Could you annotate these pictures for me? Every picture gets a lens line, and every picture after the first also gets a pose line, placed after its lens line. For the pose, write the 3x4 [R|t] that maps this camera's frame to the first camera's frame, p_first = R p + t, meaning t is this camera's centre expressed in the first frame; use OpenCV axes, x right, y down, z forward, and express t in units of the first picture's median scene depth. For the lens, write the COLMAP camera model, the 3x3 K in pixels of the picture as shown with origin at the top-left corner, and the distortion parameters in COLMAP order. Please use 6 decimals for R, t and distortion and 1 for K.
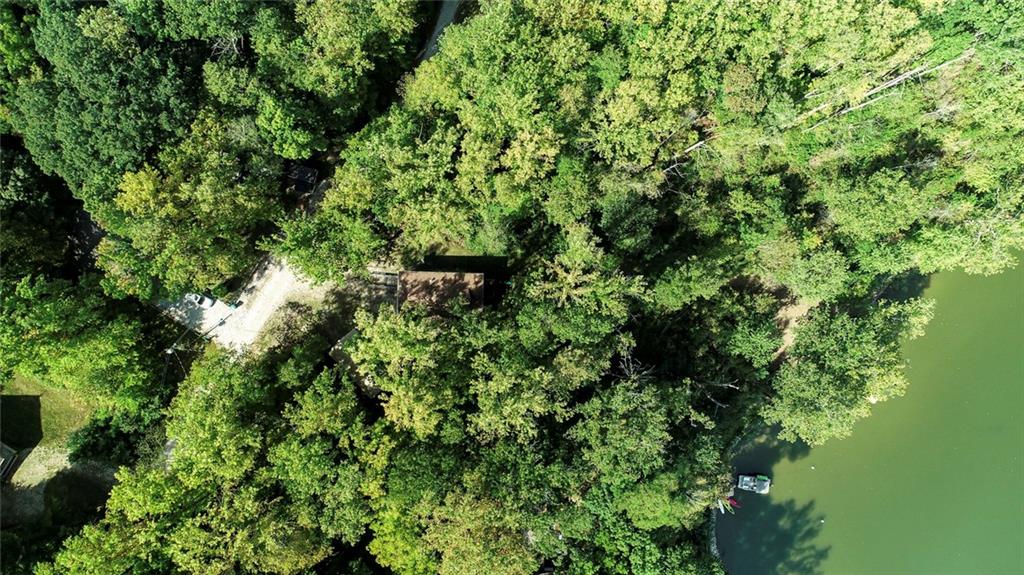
lens RADIAL K [[699.4, 0, 513.8], [0, 699.4, 289.4], [0, 0, 1]] dist [0.003236, -0.003615]
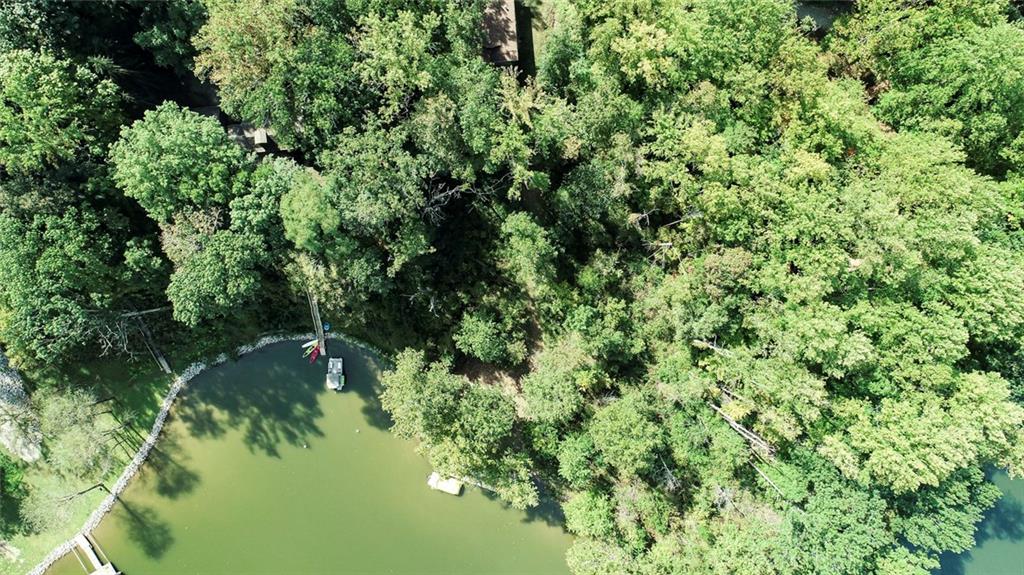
lens RADIAL K [[699.4, 0, 513.8], [0, 699.4, 289.4], [0, 0, 1]] dist [0.003236, -0.003615]
pose [[0.102006, 0.994546, 0.021737, 0.250884], [-0.994523, 0.102455, -0.020673, 0.035976], [-0.022787, -0.019509, 0.999550, -0.000956]]
